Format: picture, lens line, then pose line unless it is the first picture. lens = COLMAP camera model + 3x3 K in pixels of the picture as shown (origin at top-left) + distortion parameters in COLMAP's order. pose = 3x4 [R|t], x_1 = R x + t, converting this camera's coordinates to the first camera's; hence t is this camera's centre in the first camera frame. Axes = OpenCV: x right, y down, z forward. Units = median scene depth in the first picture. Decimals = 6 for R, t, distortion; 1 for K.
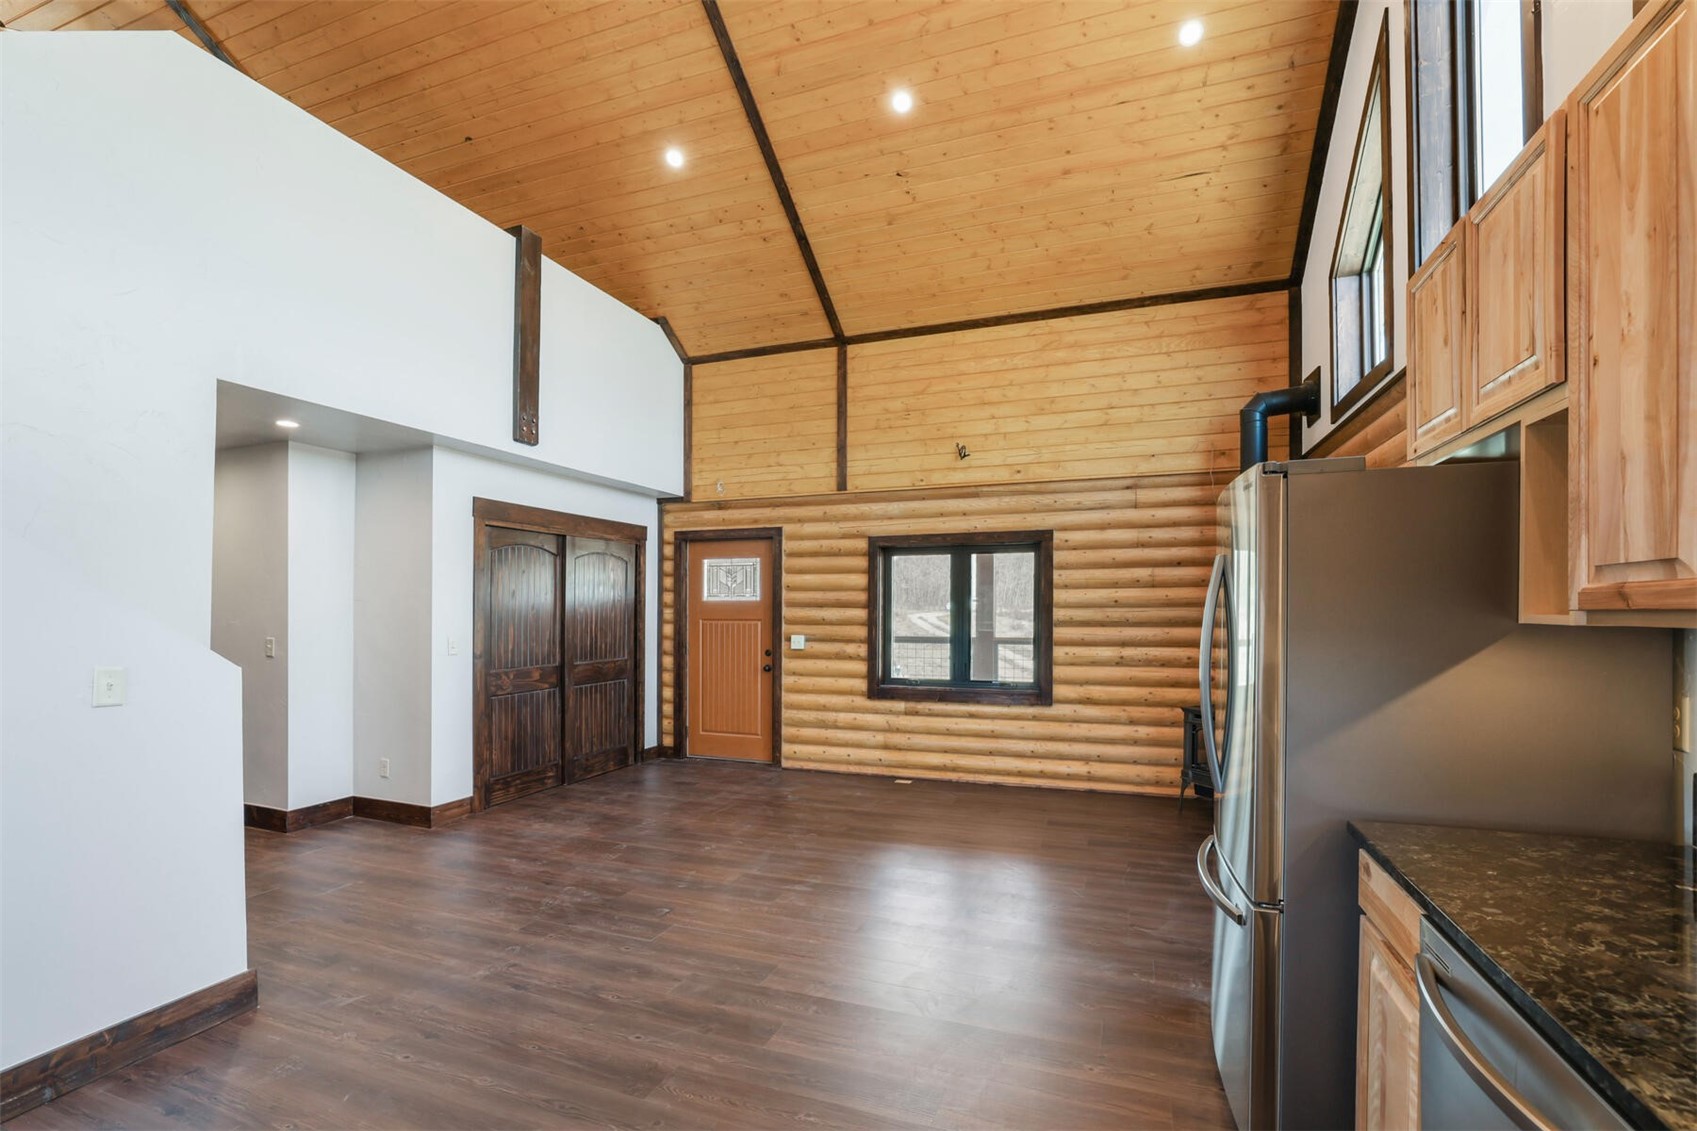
lens RADIAL K [[766.3, 0, 851.9], [0, 766.3, 628.6], [0, 0, 1]] dist [-0.044817, 0.019097]
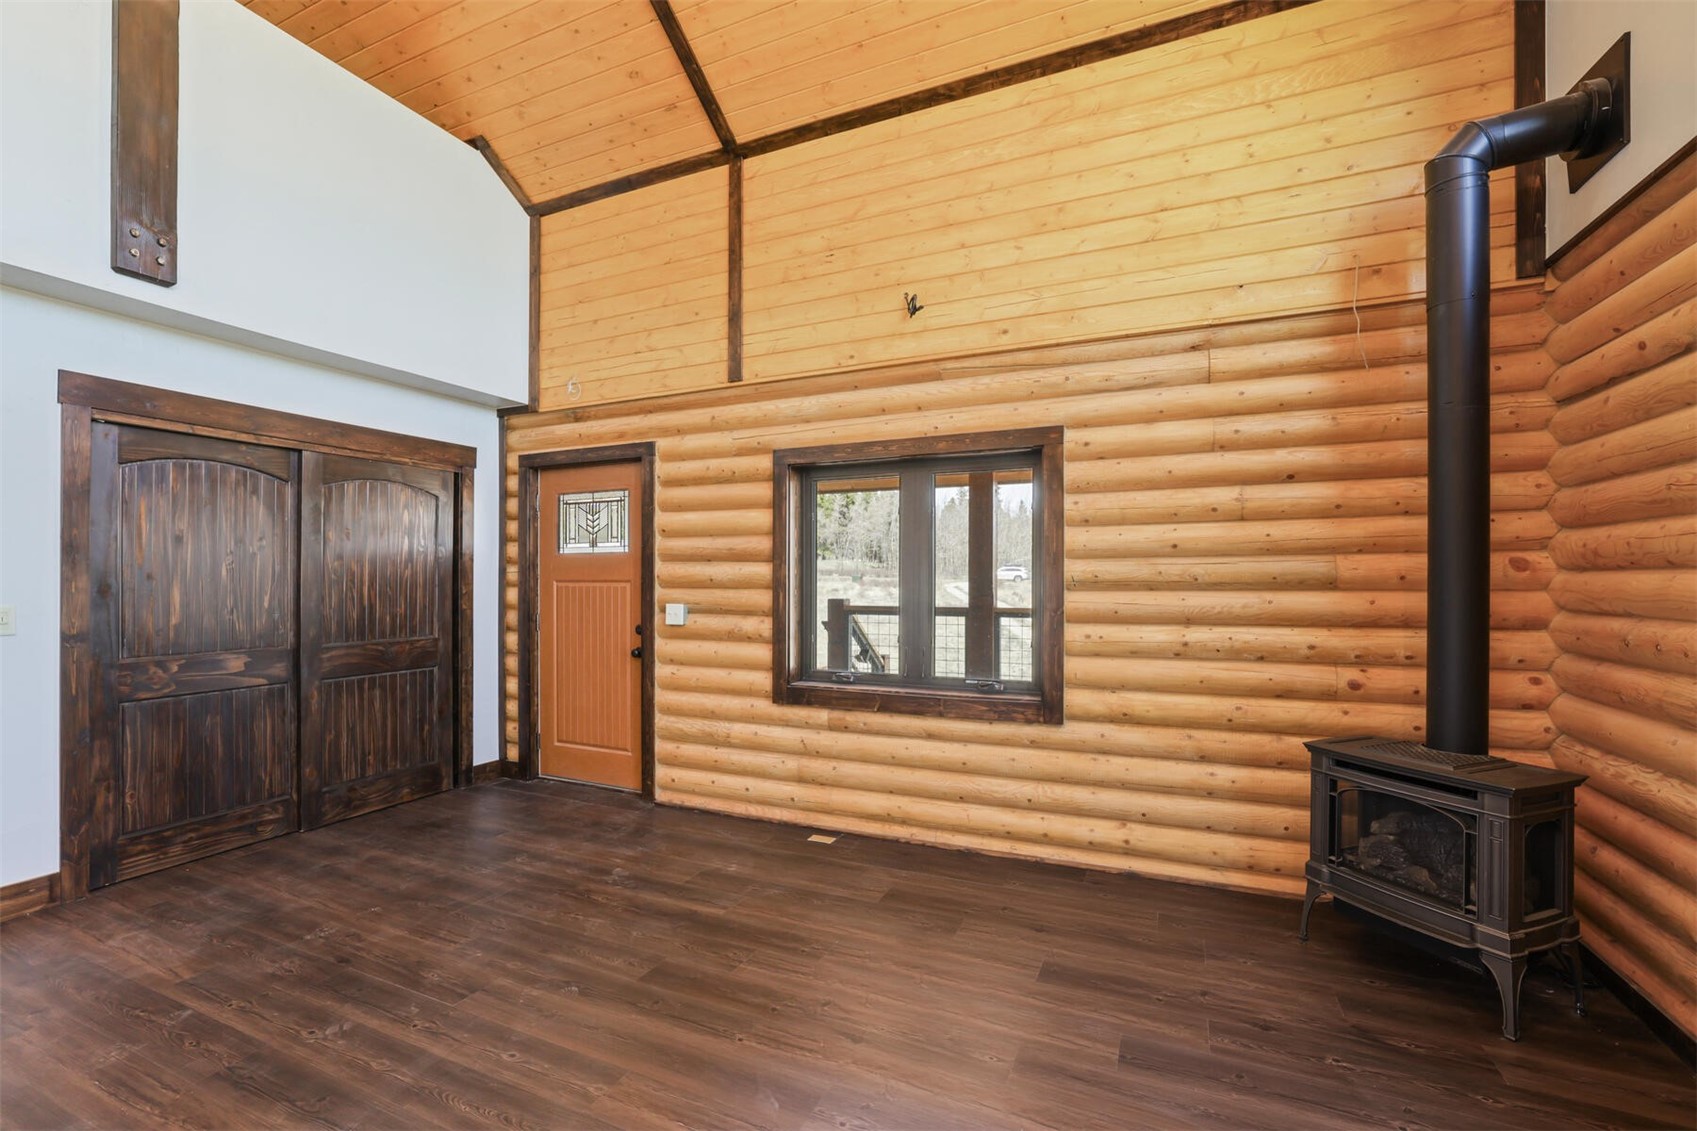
lens RADIAL K [[745.1, 0, 835.5], [0, 745.1, 588.4], [0, 0, 1]] dist [-0.044077, 0.016234]
pose [[0.996729, 0.000095, -0.080811, 0.126410], [-0.000935, 0.999946, -0.010356, 0.002131], [0.080806, 0.010397, 0.996676, 0.392077]]
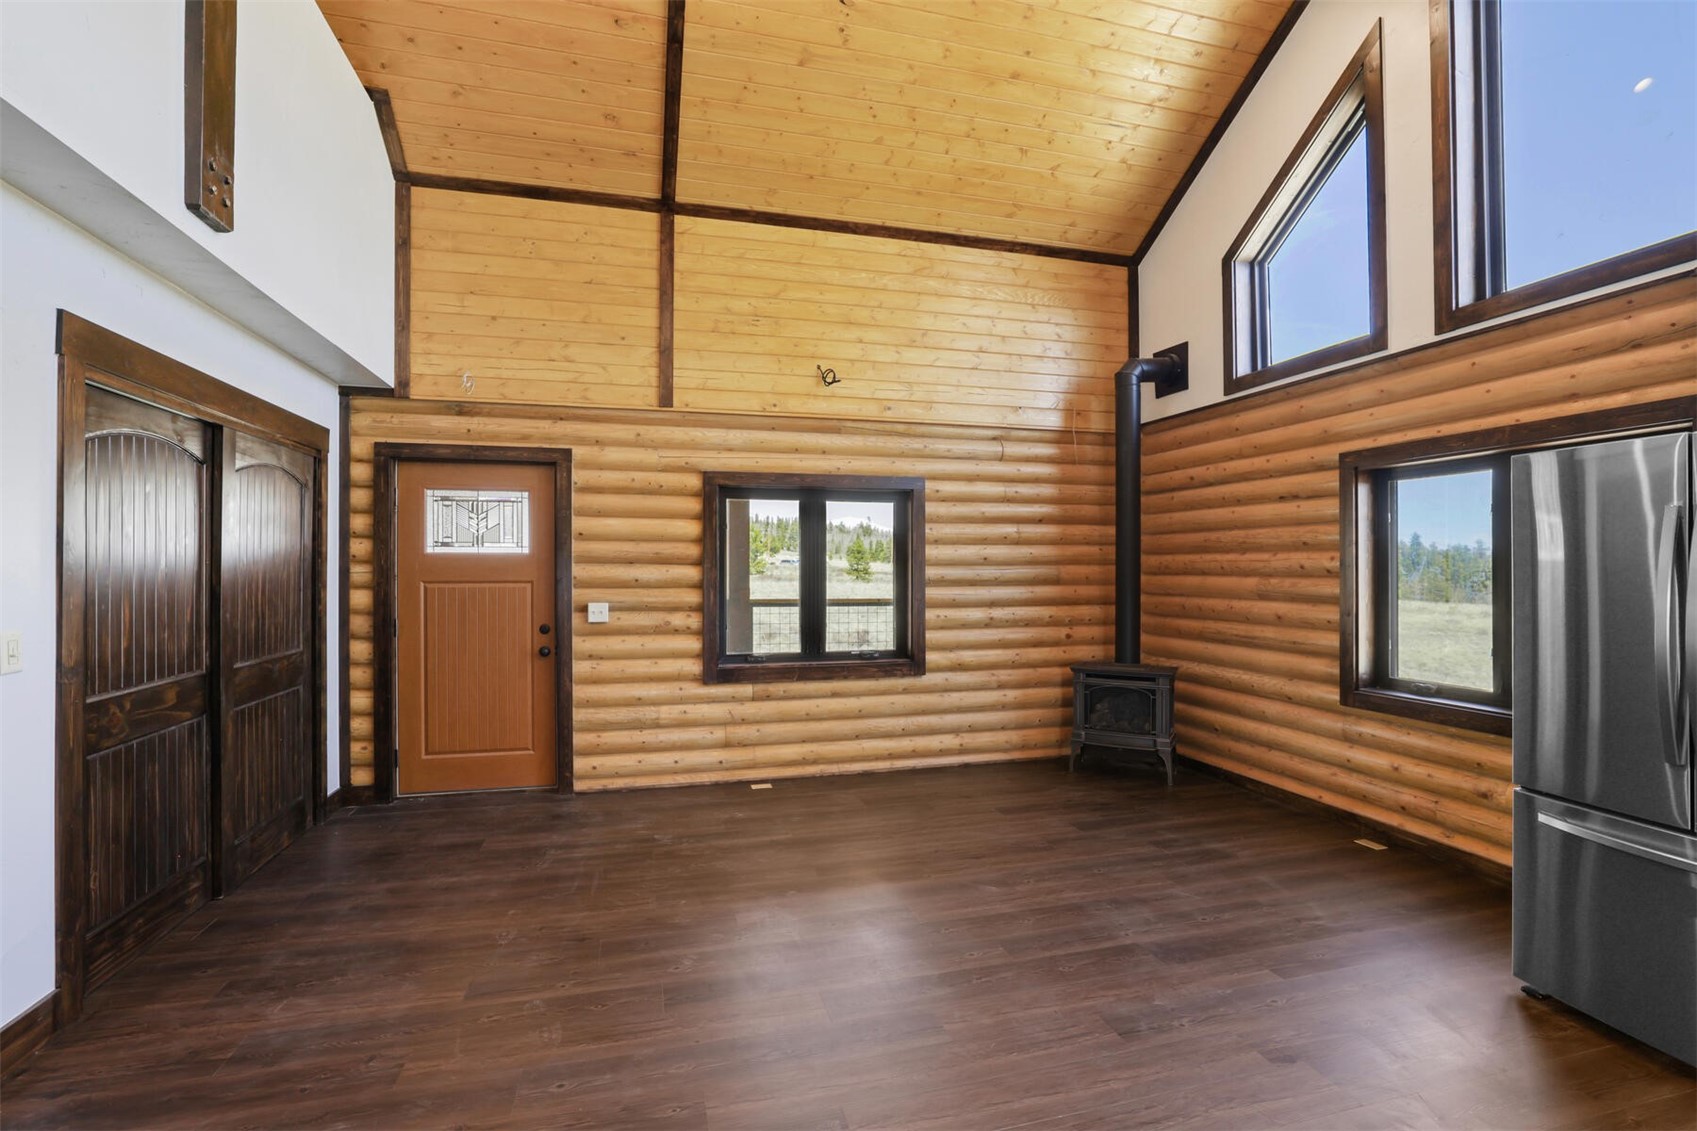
lens RADIAL K [[751.7, 0, 842.5], [0, 751.7, 580.7], [0, 0, 1]] dist [-0.045671, 0.017936]
pose [[0.818002, -0.009046, 0.575144, -0.301357], [0.013092, 0.999910, -0.002893, -0.007466], [-0.575066, 0.009896, 0.818047, 0.318447]]
